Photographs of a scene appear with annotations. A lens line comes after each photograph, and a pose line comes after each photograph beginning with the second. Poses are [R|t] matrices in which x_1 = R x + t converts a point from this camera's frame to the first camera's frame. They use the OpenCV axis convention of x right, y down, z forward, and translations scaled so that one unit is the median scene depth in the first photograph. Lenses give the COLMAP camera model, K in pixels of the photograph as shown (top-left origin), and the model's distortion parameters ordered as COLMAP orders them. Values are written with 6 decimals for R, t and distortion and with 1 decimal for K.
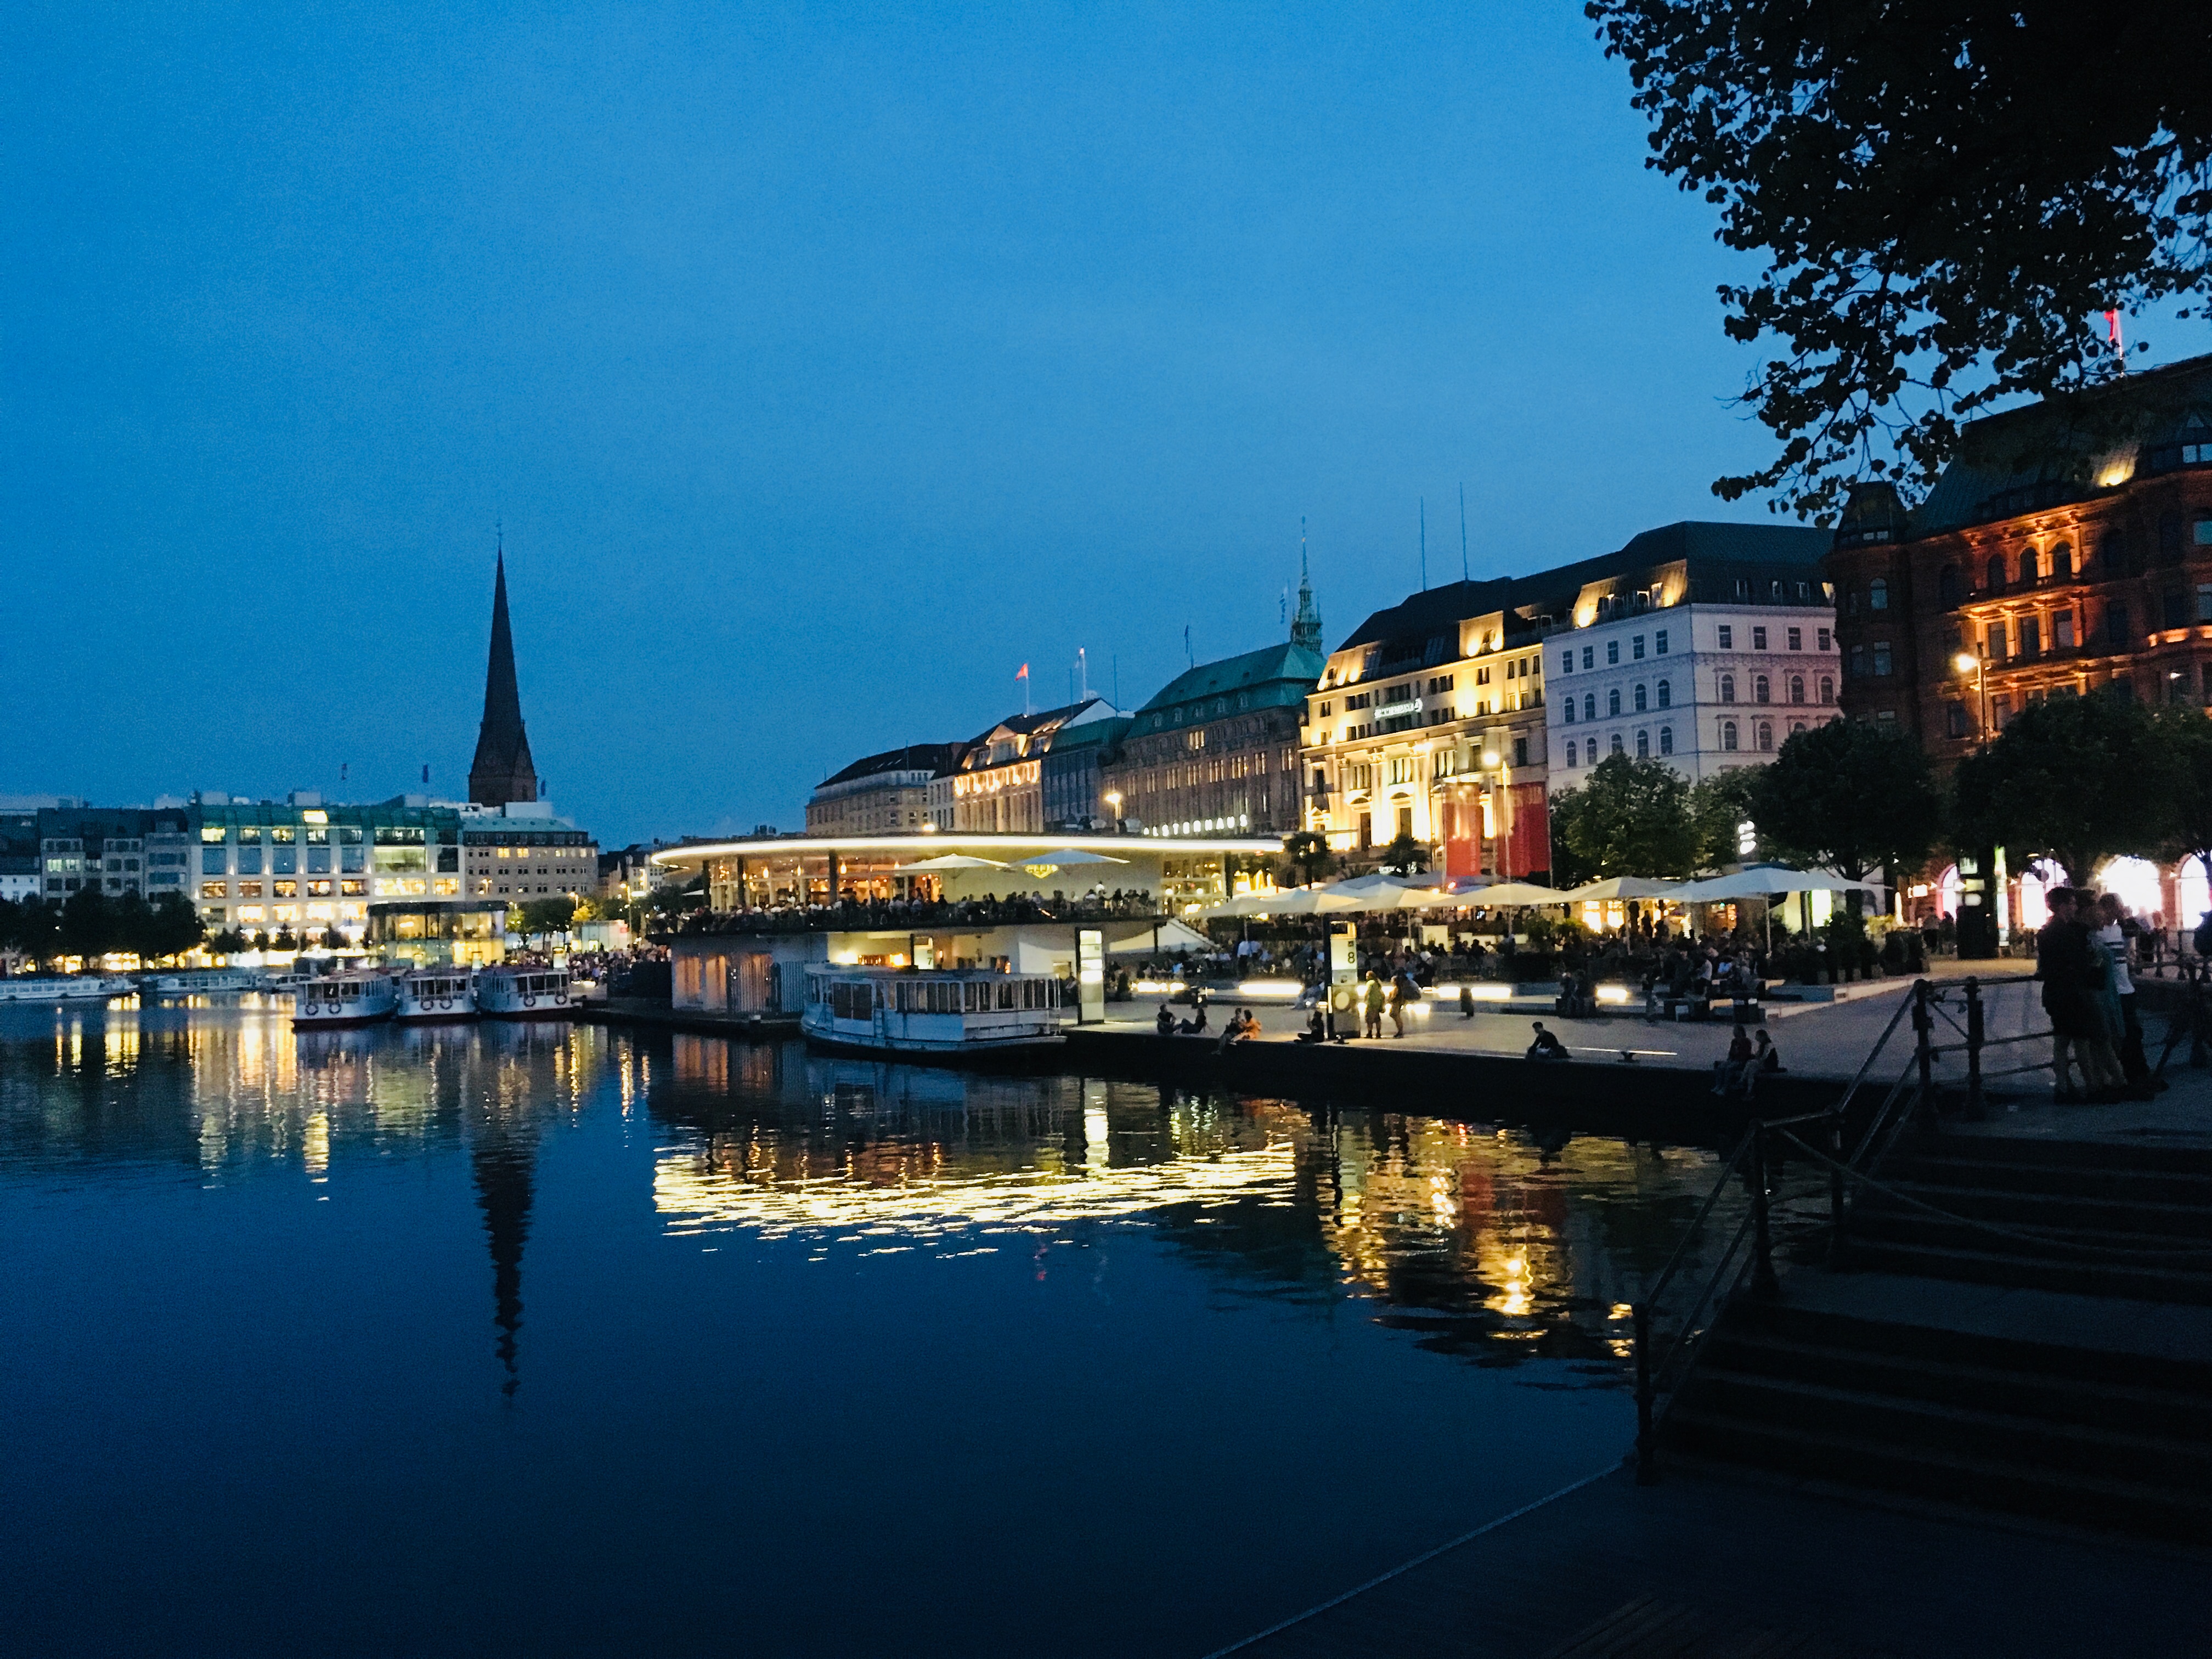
lens RADIAL K [[1883.3, 0, 1114.3], [0, 1883.3, 833.4], [0, 0, 1]] dist [0.034499, -0.014439]
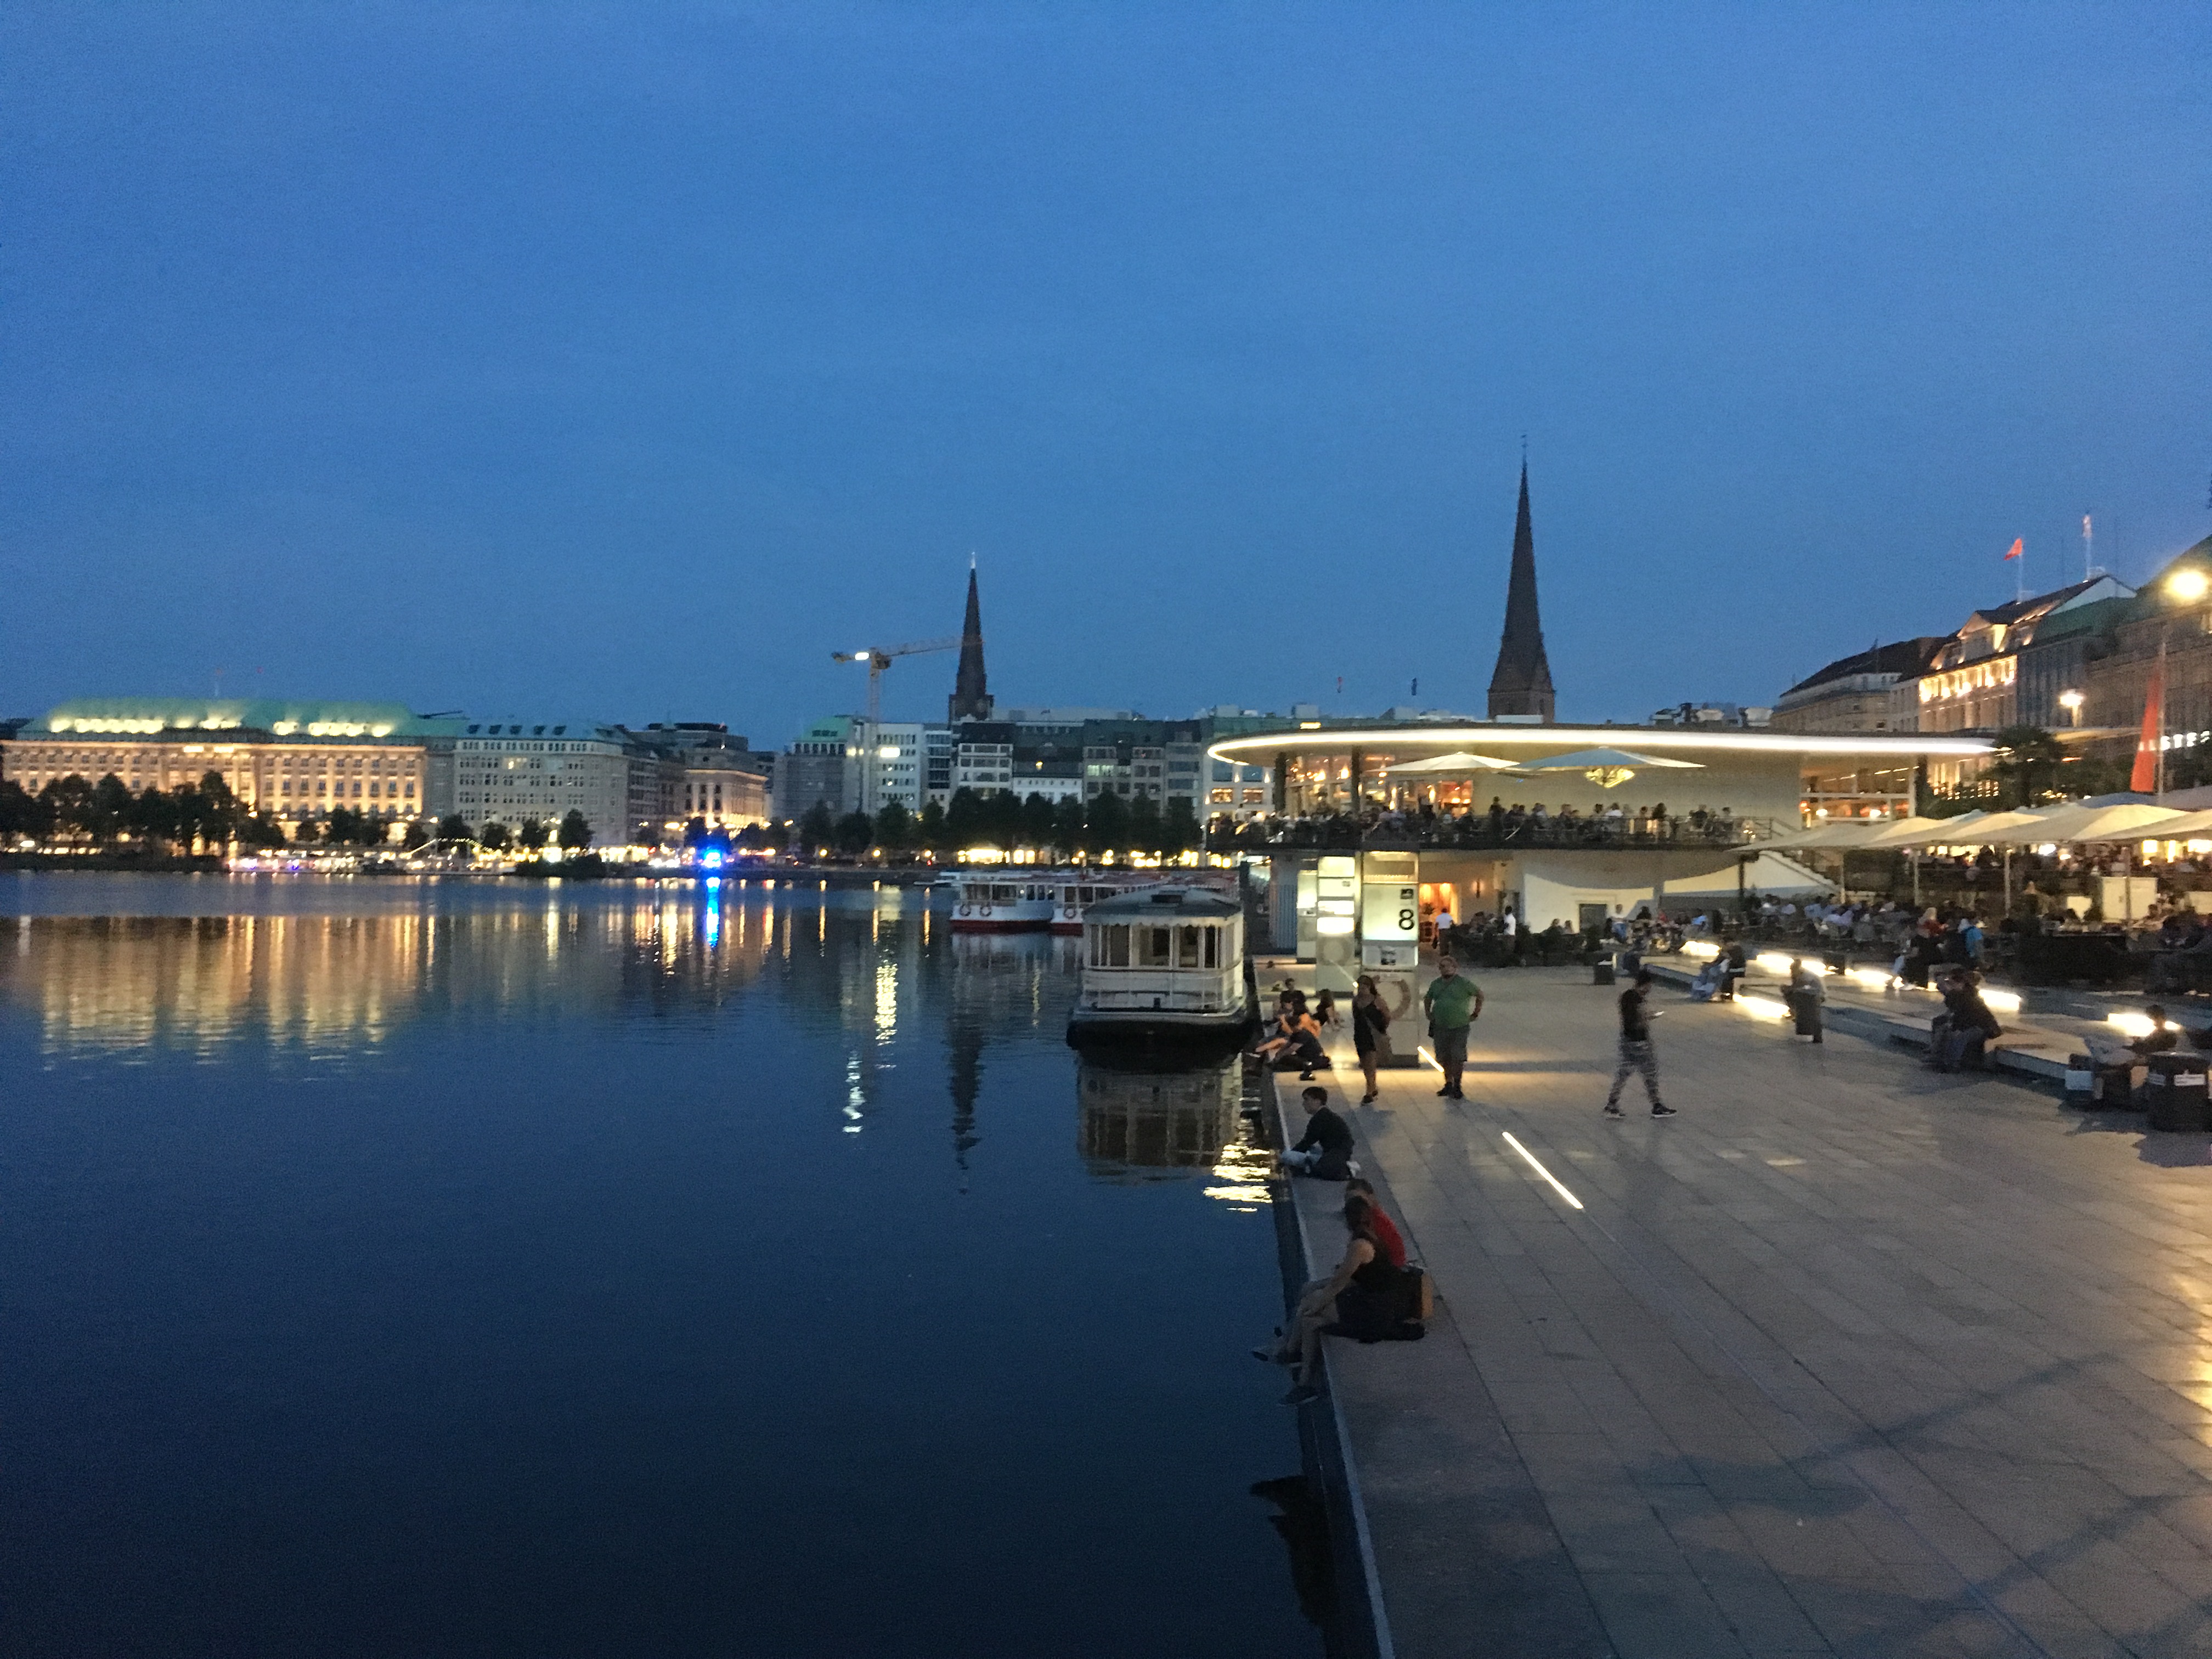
lens RADIAL K [[1883.3, 0, 1102.8], [0, 1883.3, 826.4], [0, 0, 1]] dist [0.034499, -0.014439]
pose [[0.842315, 0.031885, -0.538042, 0.065752], [-0.010529, 0.999032, 0.042721, 0.003325], [0.538883, -0.030319, 0.841835, 0.096469]]
